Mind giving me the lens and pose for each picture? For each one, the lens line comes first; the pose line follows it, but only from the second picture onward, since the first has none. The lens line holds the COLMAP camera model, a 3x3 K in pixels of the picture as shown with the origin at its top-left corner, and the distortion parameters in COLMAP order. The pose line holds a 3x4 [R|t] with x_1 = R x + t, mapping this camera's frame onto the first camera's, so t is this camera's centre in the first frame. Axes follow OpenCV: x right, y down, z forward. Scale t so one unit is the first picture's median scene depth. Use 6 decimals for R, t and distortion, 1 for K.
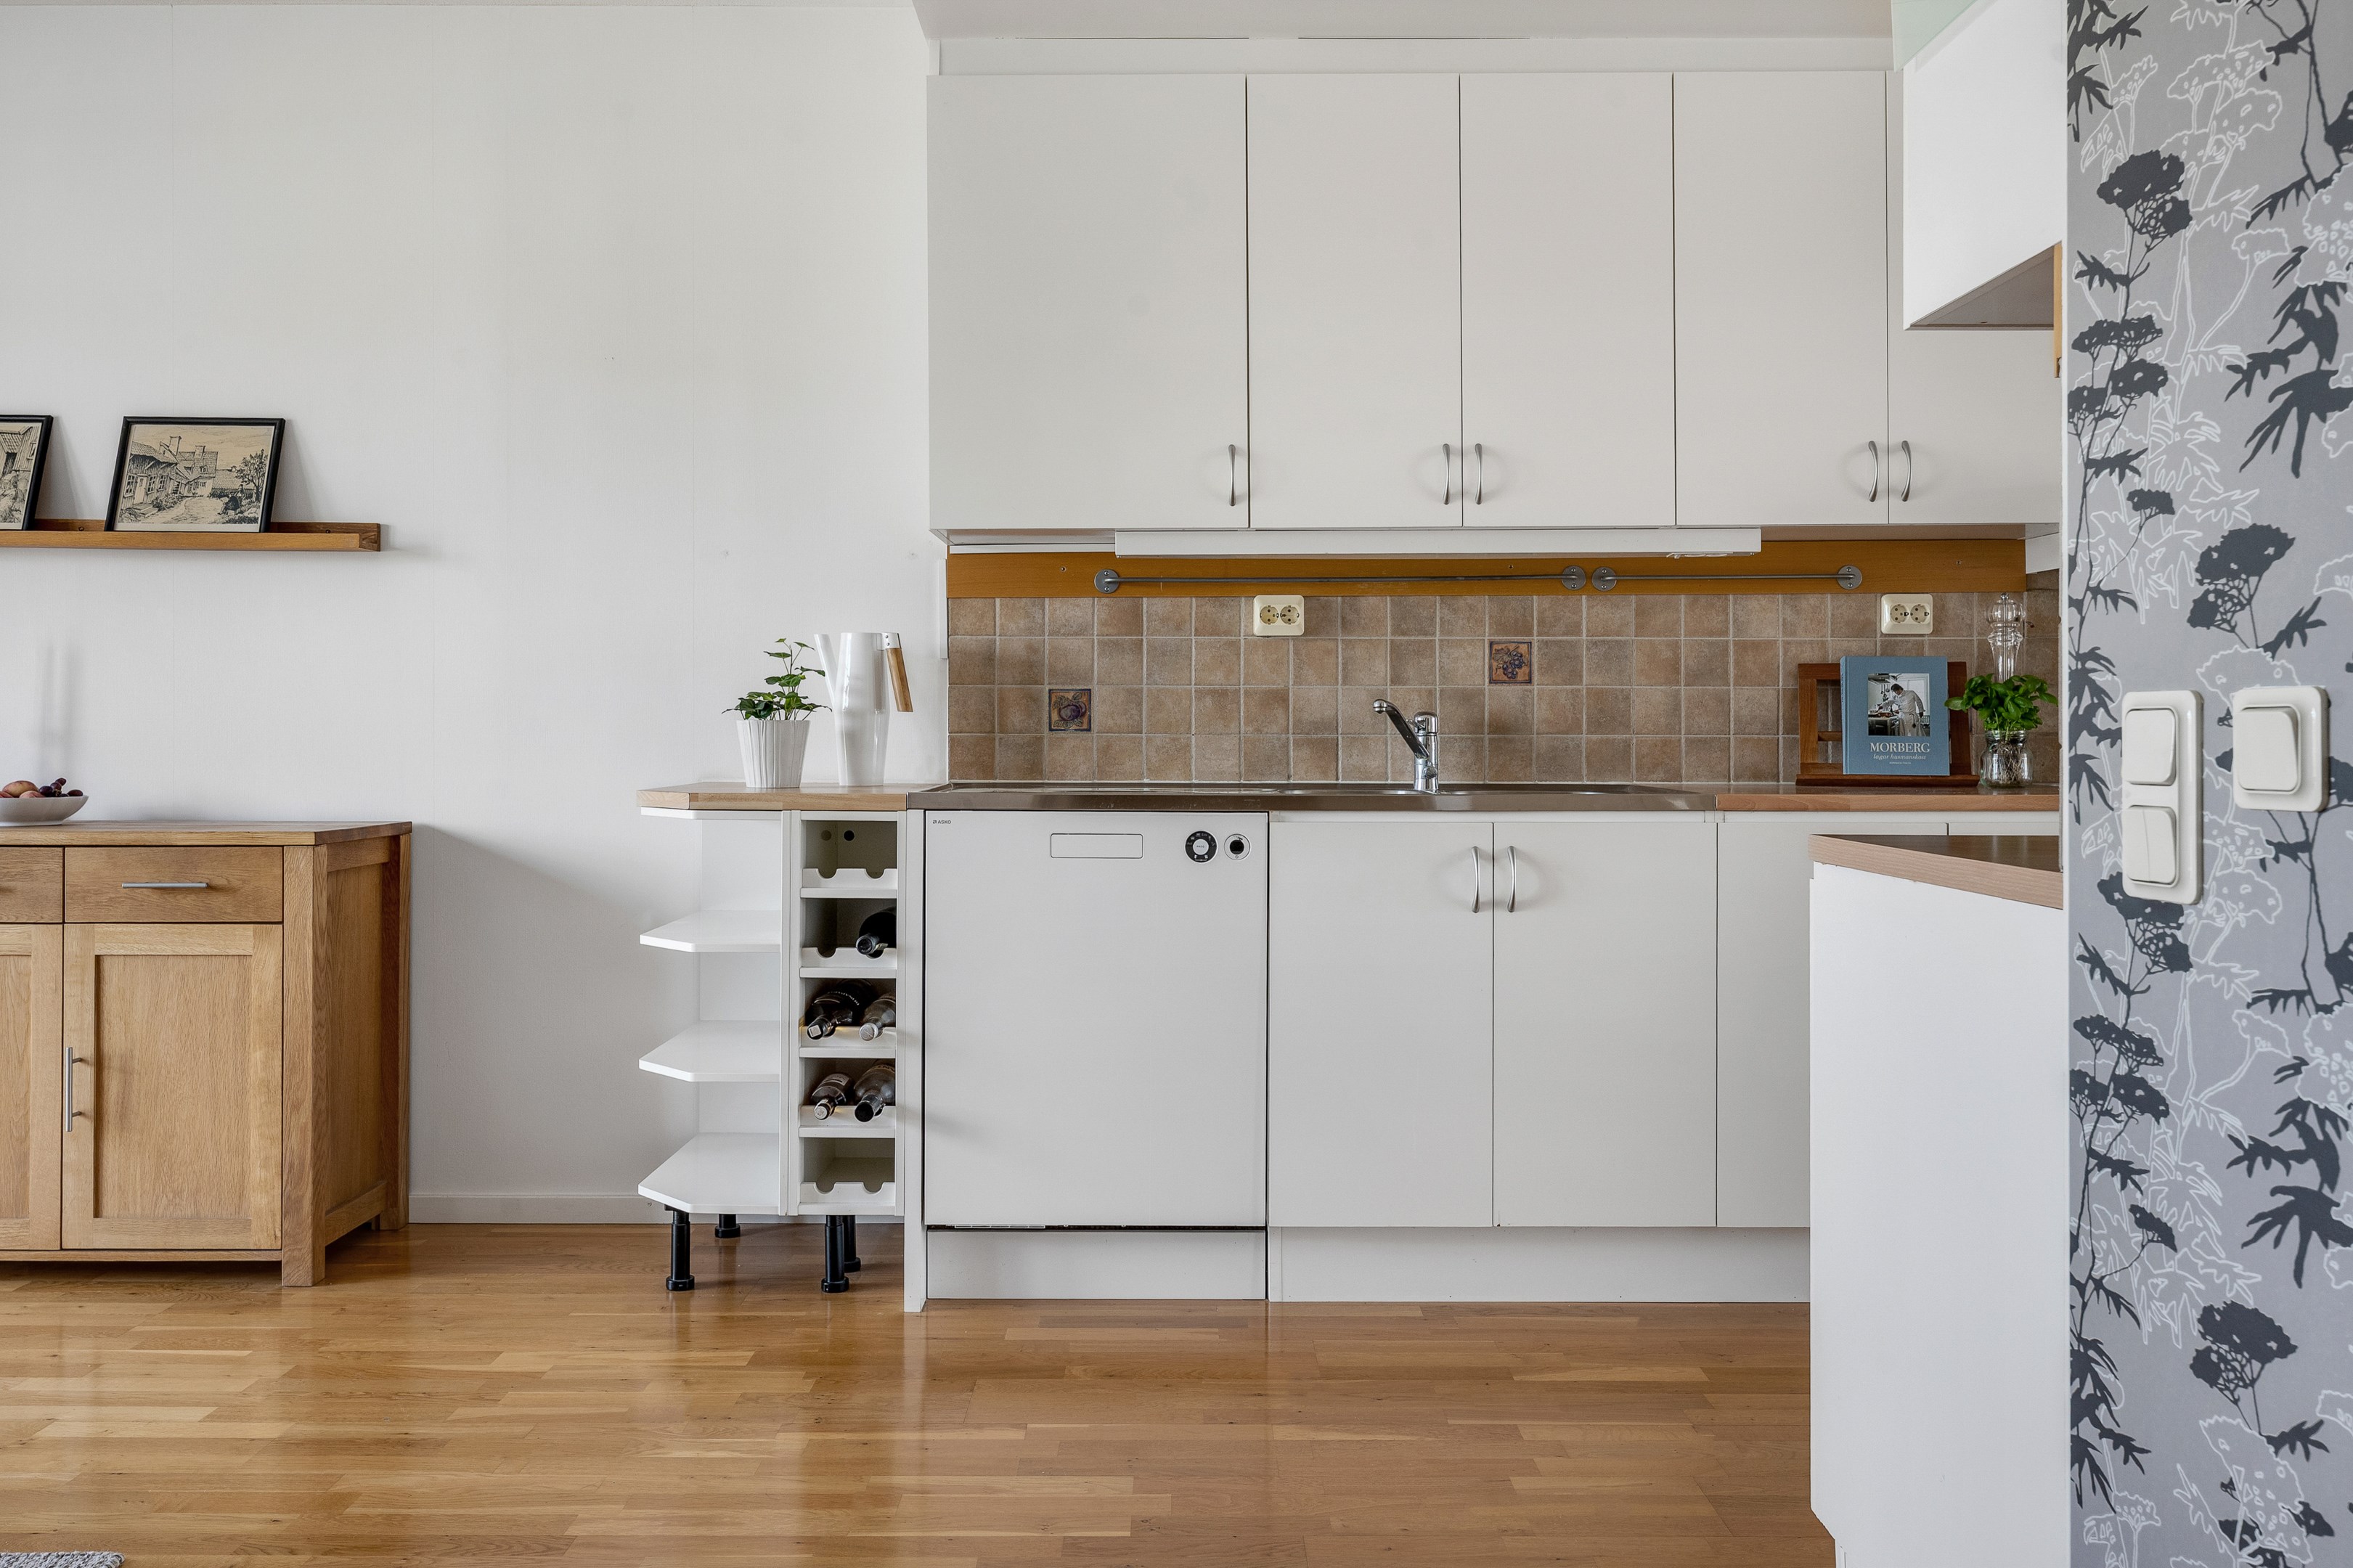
lens RADIAL K [[1893.2, 0, 1180.1], [0, 1893.2, 742.7], [0, 0, 1]] dist [0.000576, -0.003728]
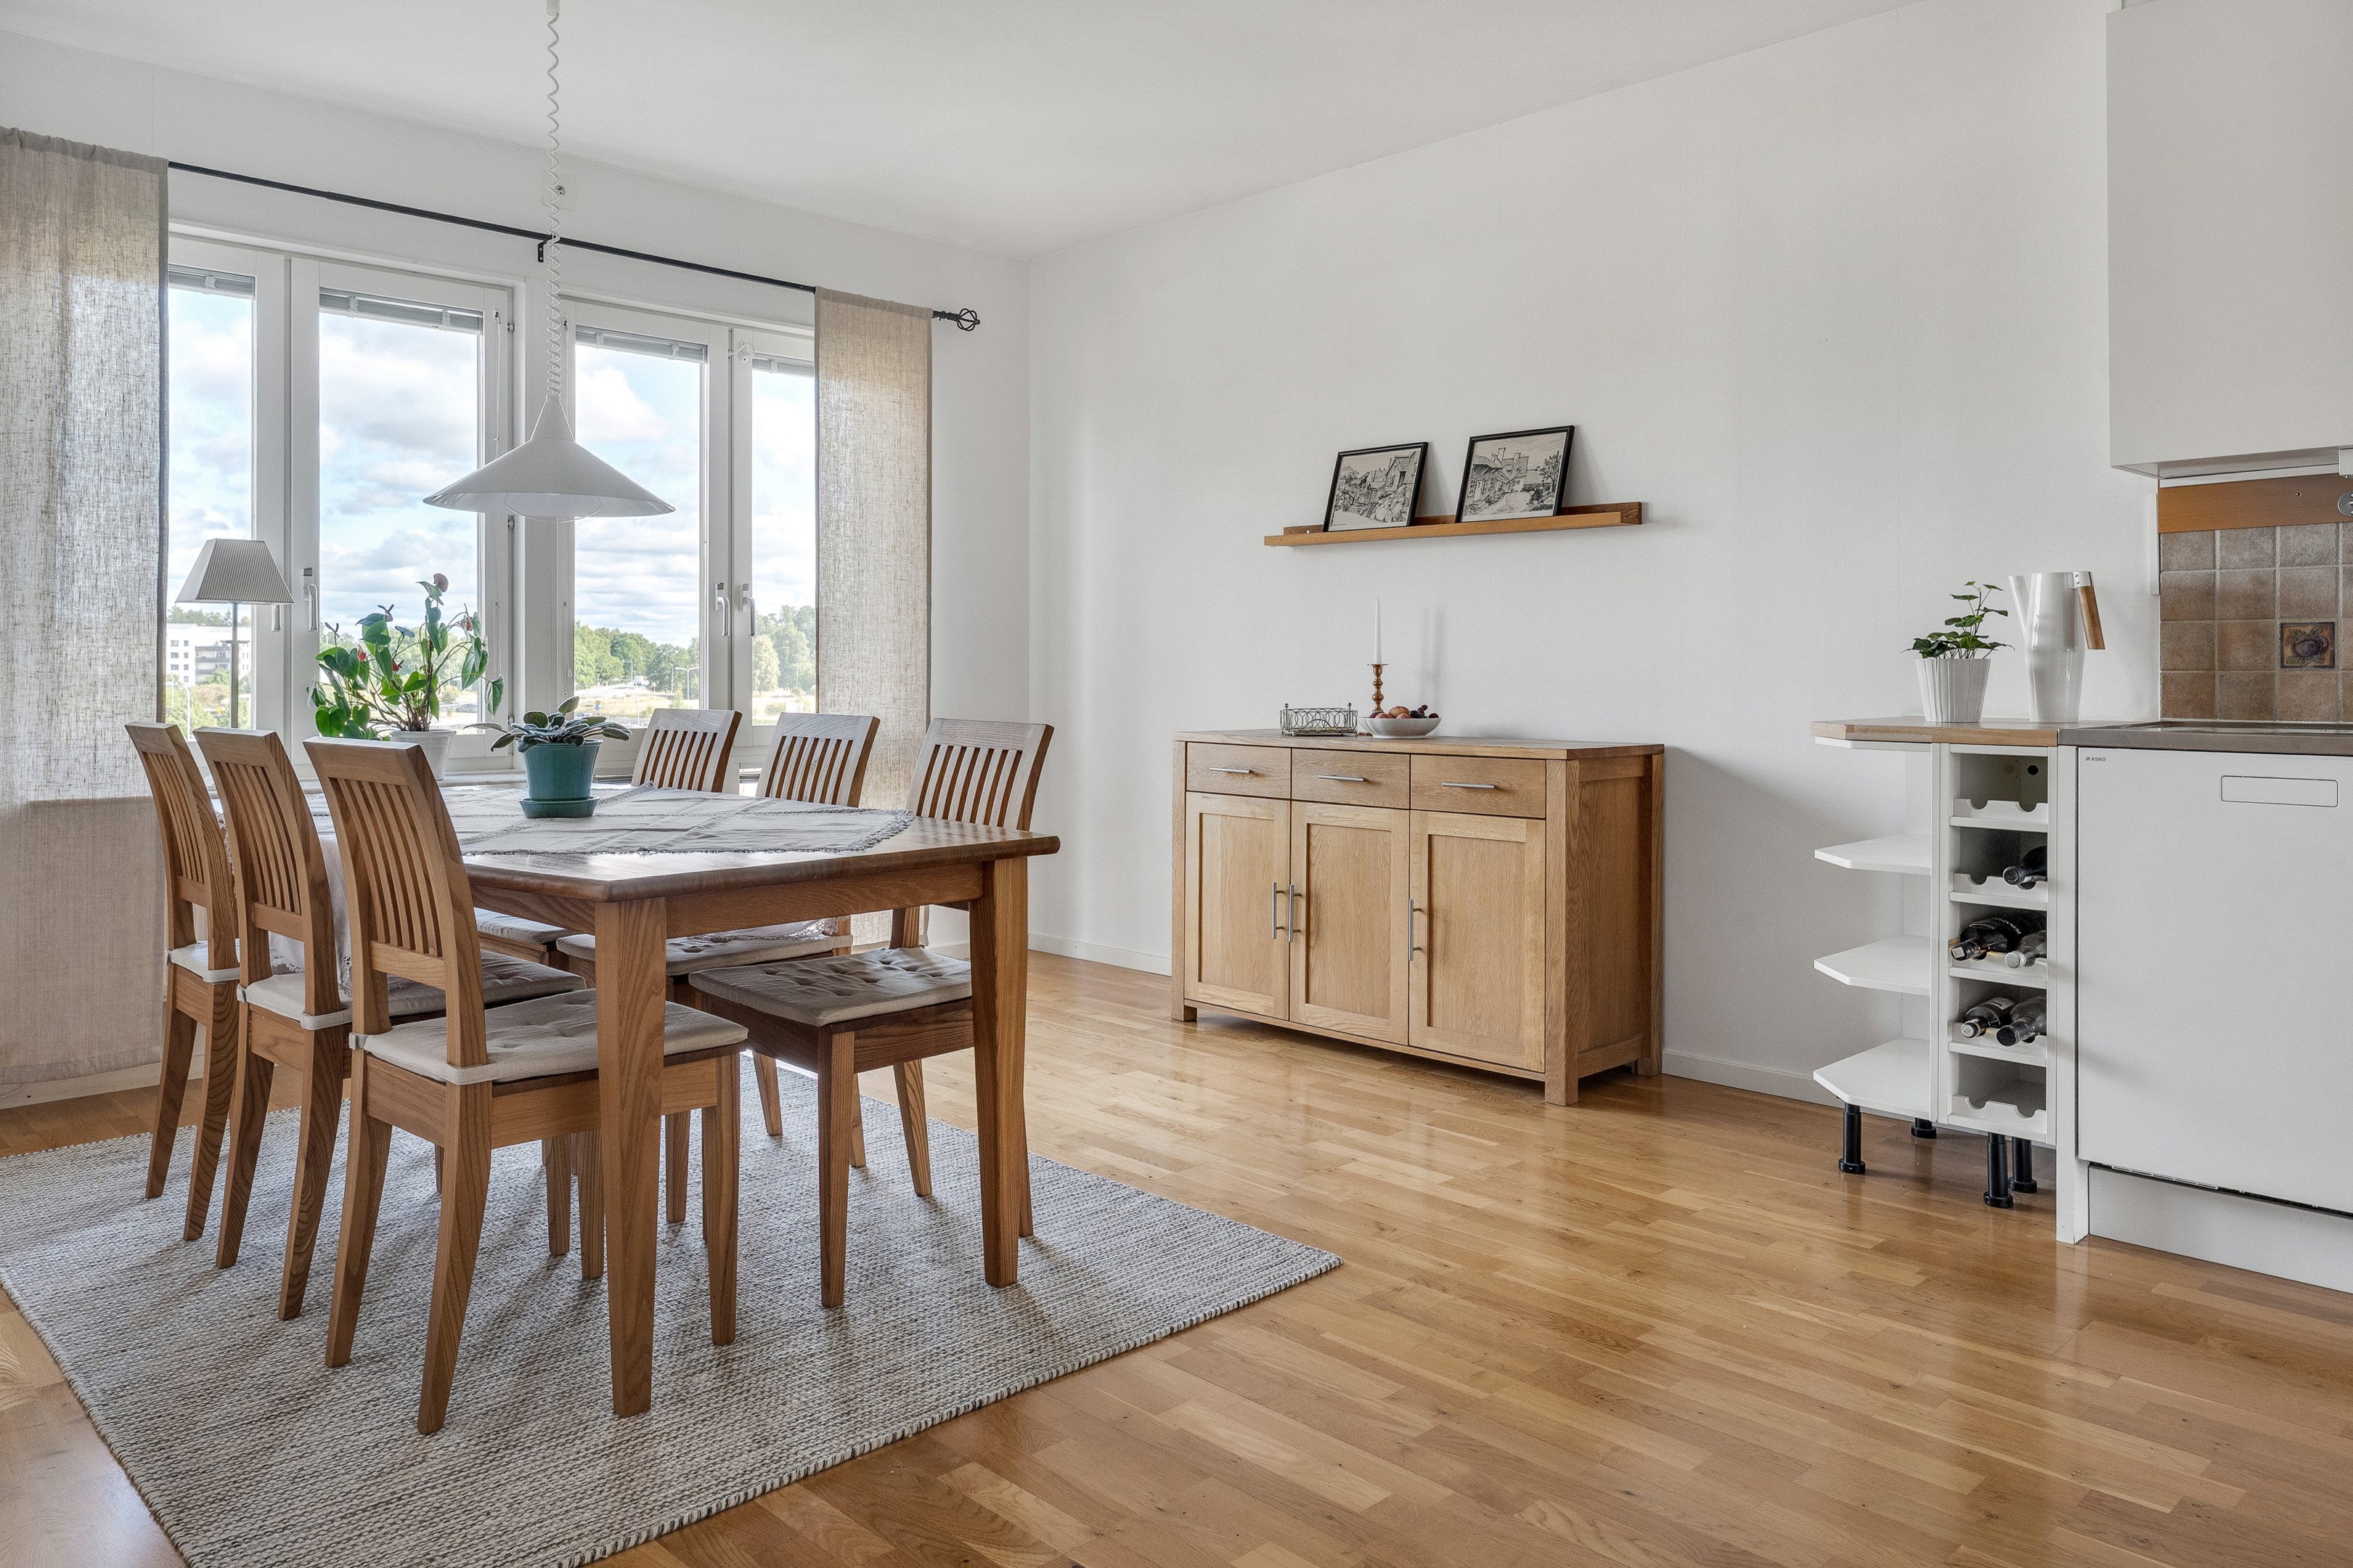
lens RADIAL K [[1639.4, 0, 1173.2], [0, 1639.4, 667.7], [0, 0, 1]] dist [-0.003599, 0.001578]
pose [[0.691096, -0.003492, -0.722754, 0.154449], [-0.001999, 0.999975, -0.006743, 0.000268], [0.722760, 0.006105, 0.691072, 0.046408]]
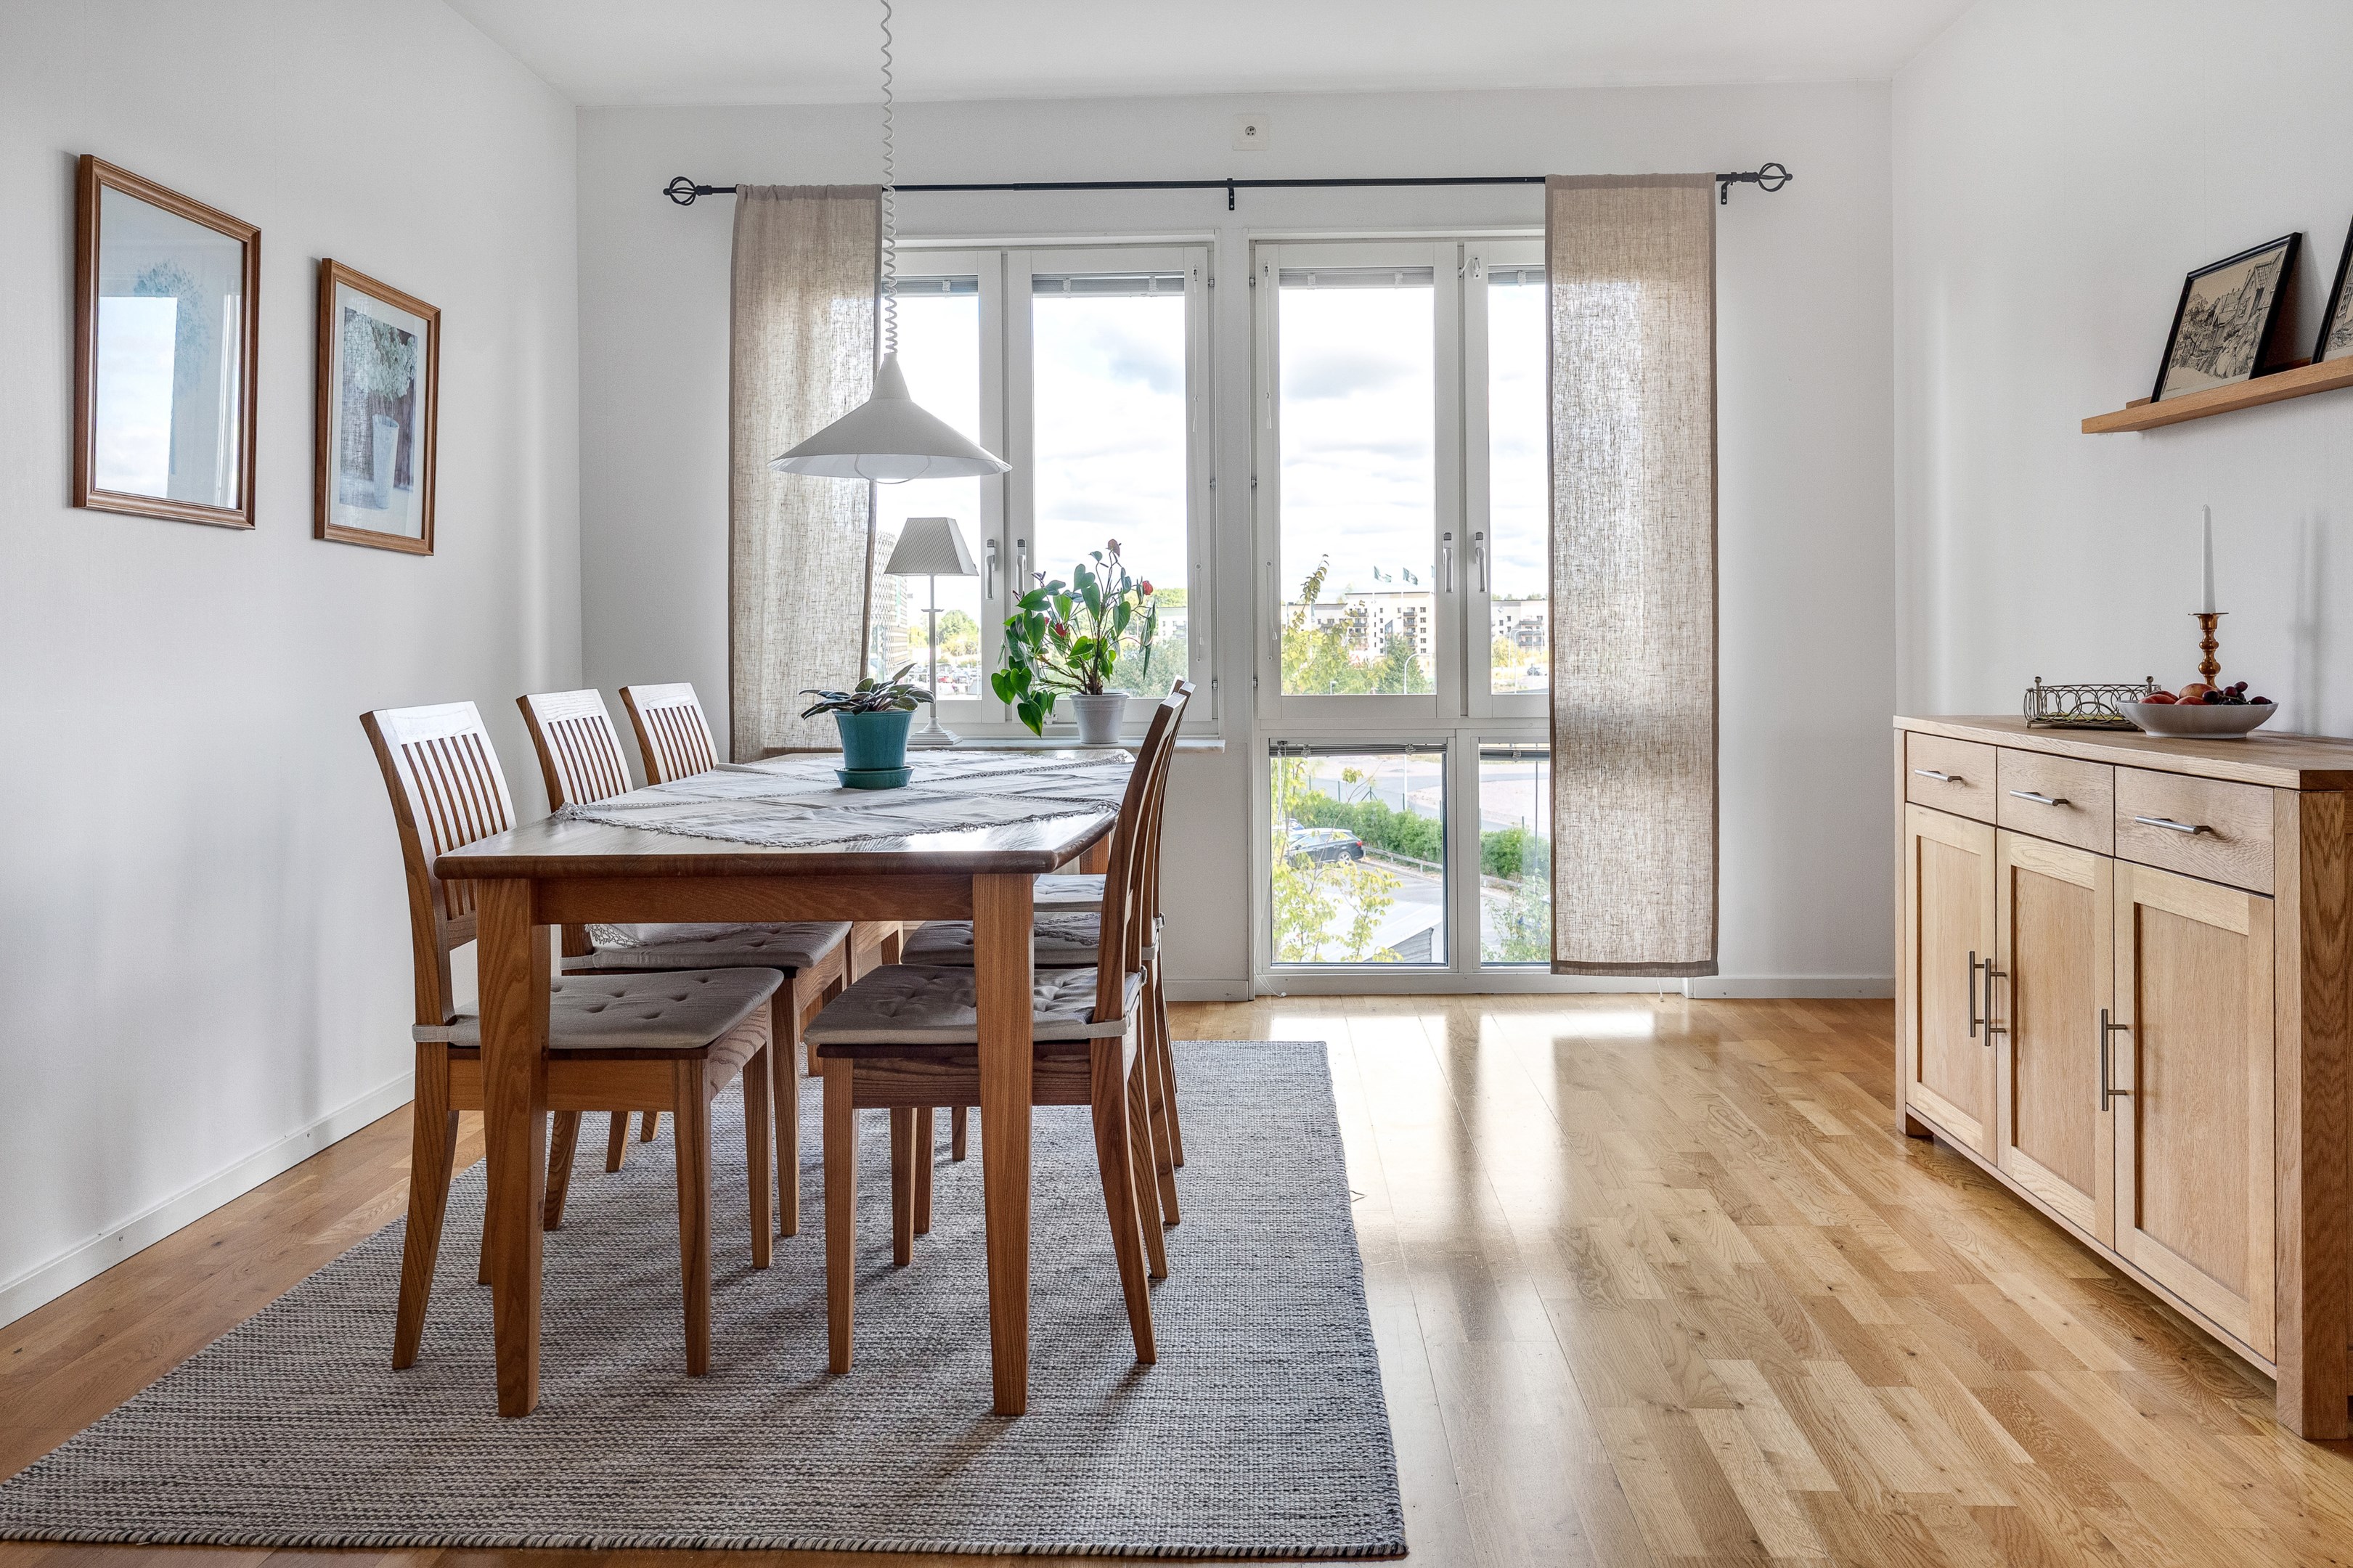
lens RADIAL K [[1693.6, 0, 1180.2], [0, 1693.6, 636.8], [0, 0, 1]] dist [0.006695, -0.002102]
pose [[-0.050634, -0.000549, -0.998717, 0.167421], [0.004462, 0.999990, -0.000776, -0.001988], [0.998707, -0.004496, -0.050631, 0.623399]]
